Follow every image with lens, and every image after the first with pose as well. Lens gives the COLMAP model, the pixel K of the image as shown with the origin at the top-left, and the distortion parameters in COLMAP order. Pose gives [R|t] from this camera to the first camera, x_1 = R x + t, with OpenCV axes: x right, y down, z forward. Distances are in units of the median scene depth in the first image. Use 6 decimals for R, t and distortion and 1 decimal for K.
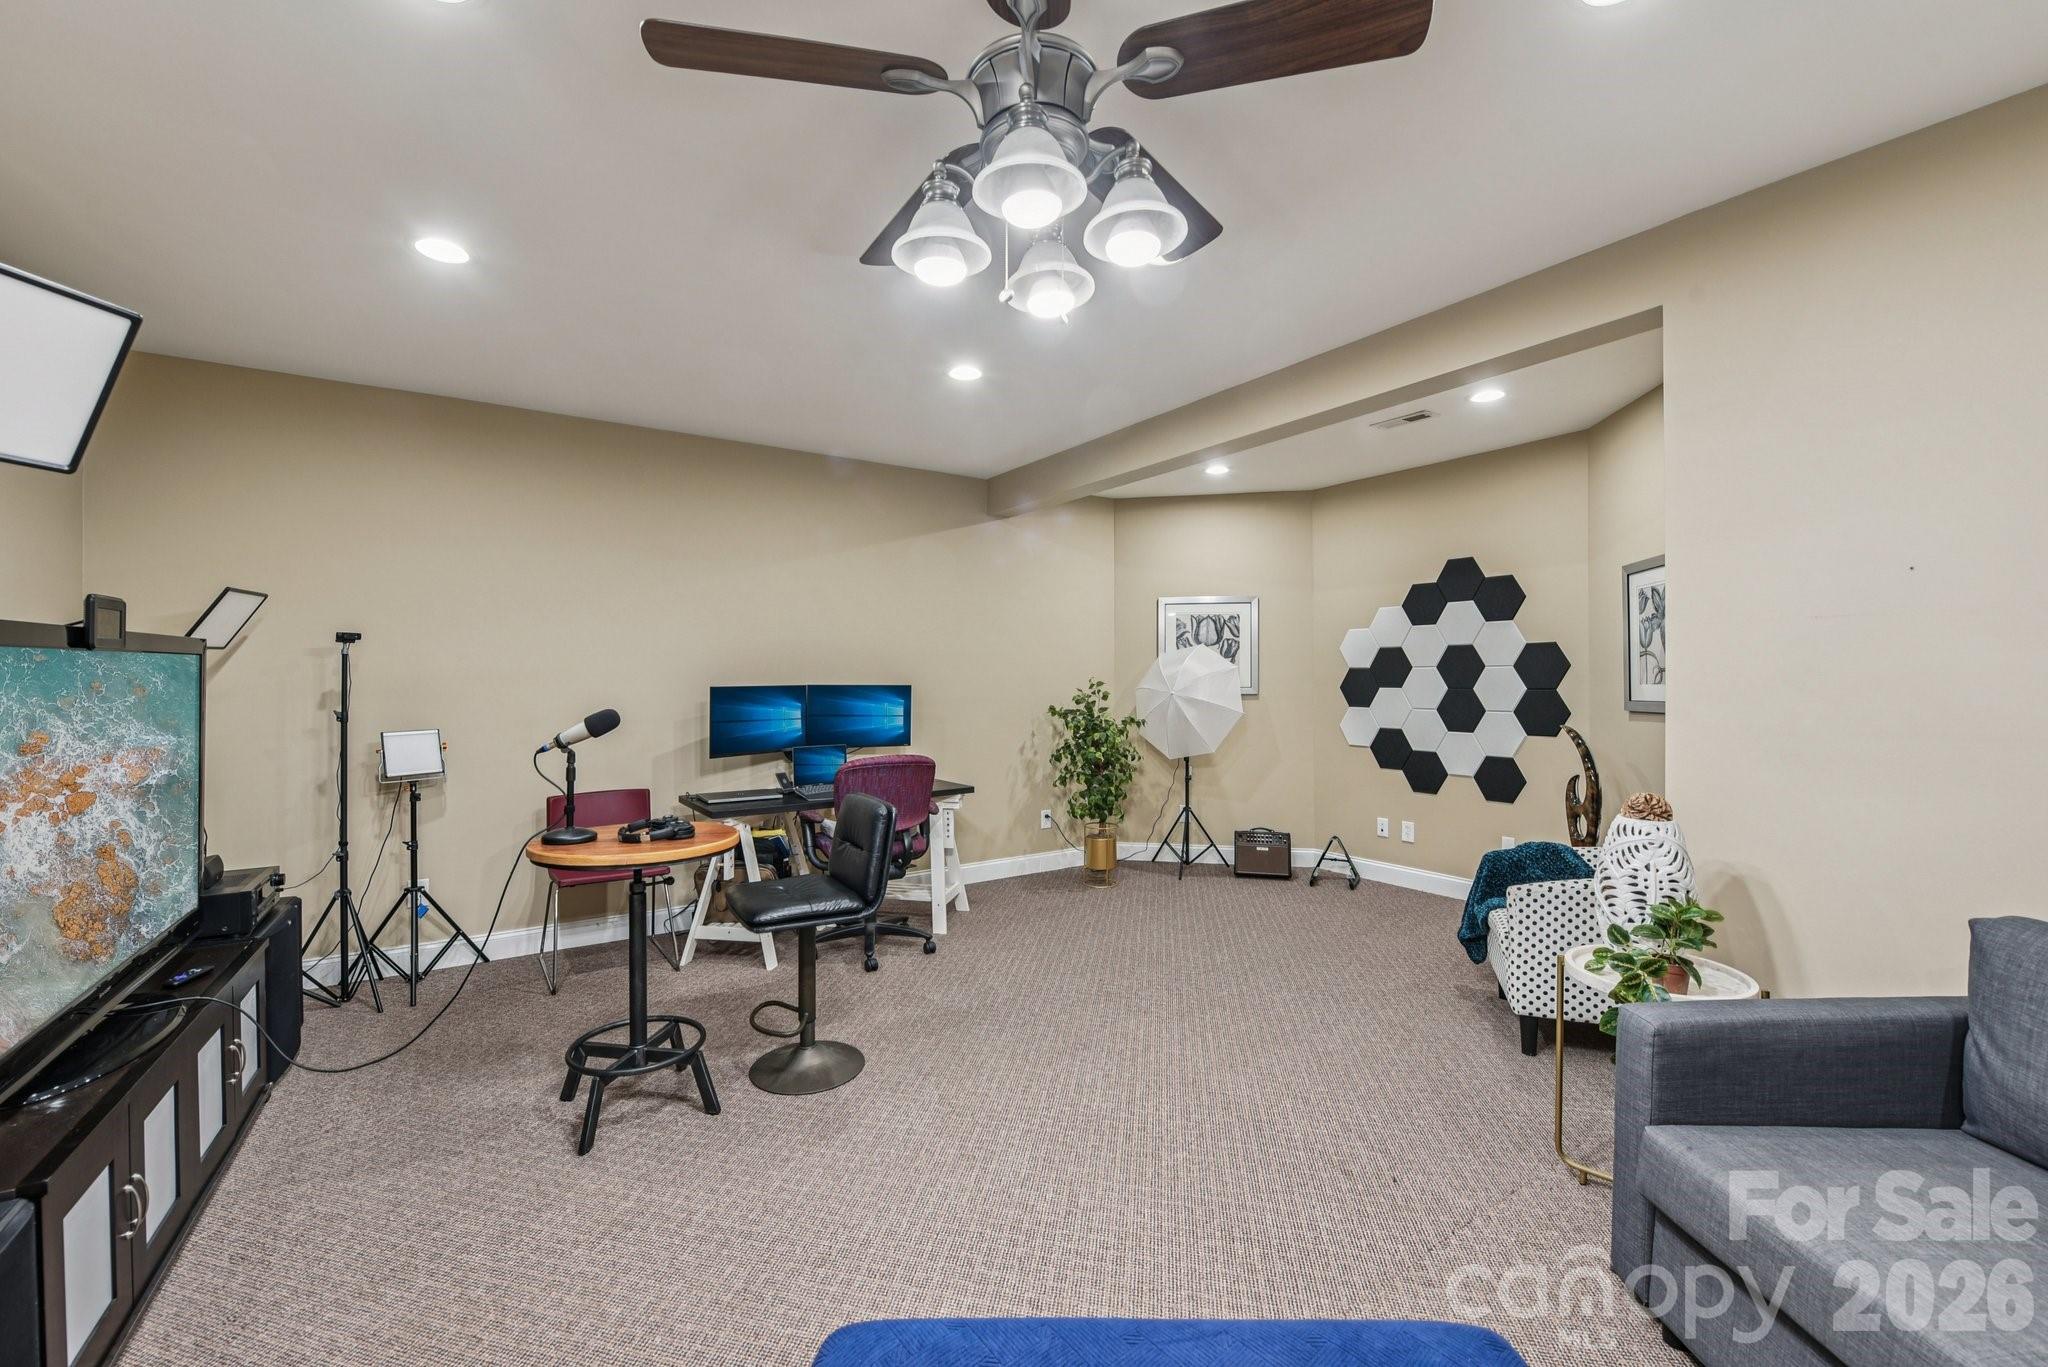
lens RADIAL K [[813.9, 0, 1019.9], [0, 813.9, 685.1], [0, 0, 1]] dist [-0.013789, -0.000153]
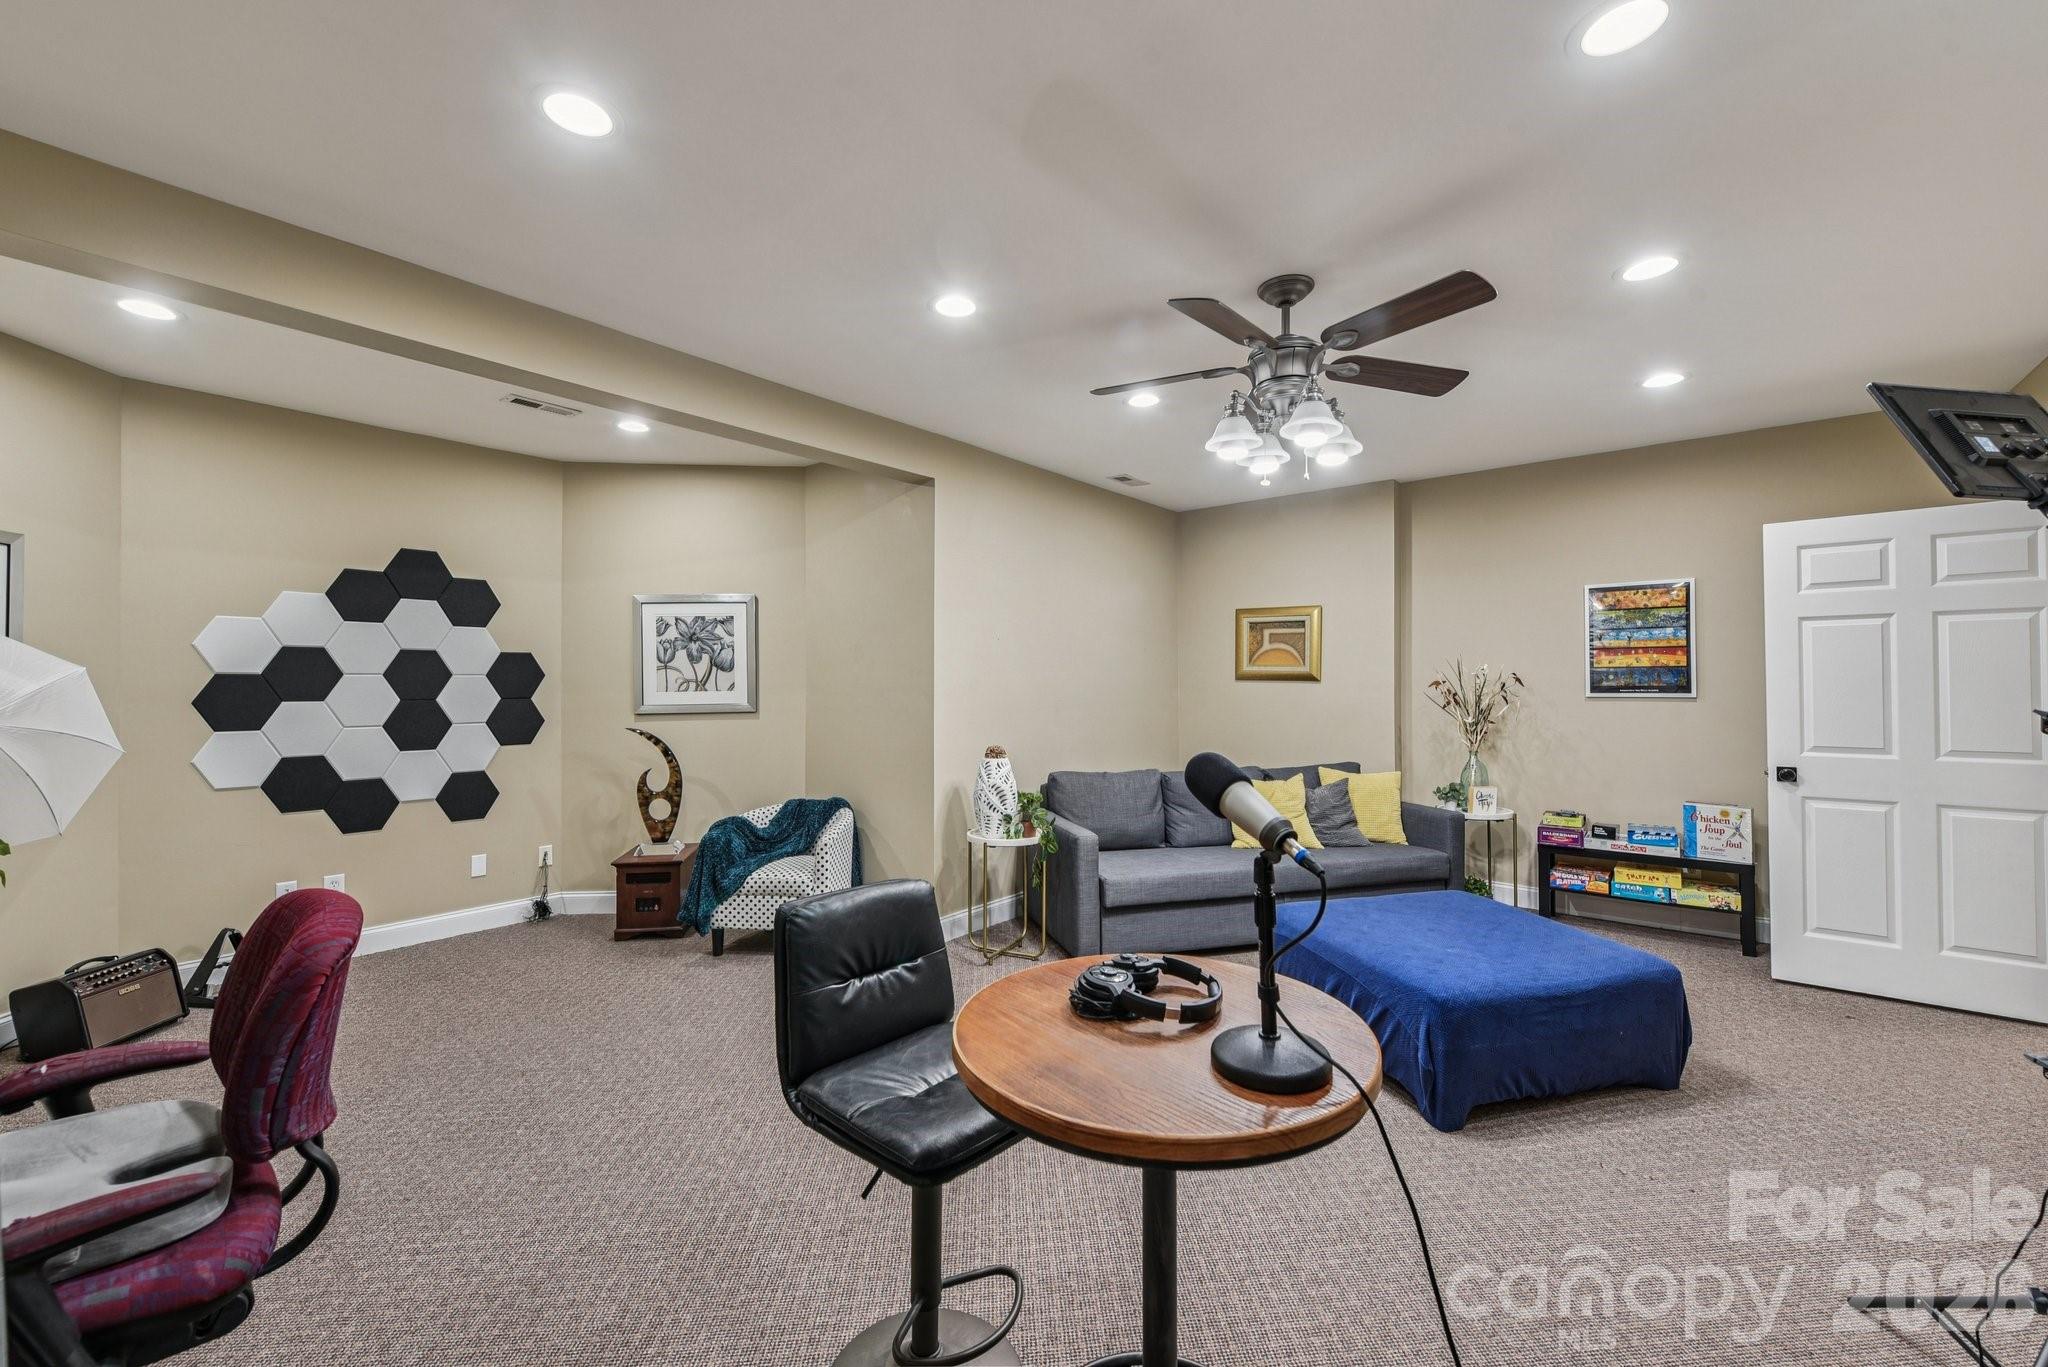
lens RADIAL K [[813.9, 0, 1021.0], [0, 813.9, 679.3], [0, 0, 1]] dist [-0.013789, -0.000153]
pose [[-0.271659, 0.009047, 0.962351, -0.460901], [0.011911, 0.999911, -0.006037, -0.004931], [-0.962320, 0.009822, -0.271743, 0.612217]]
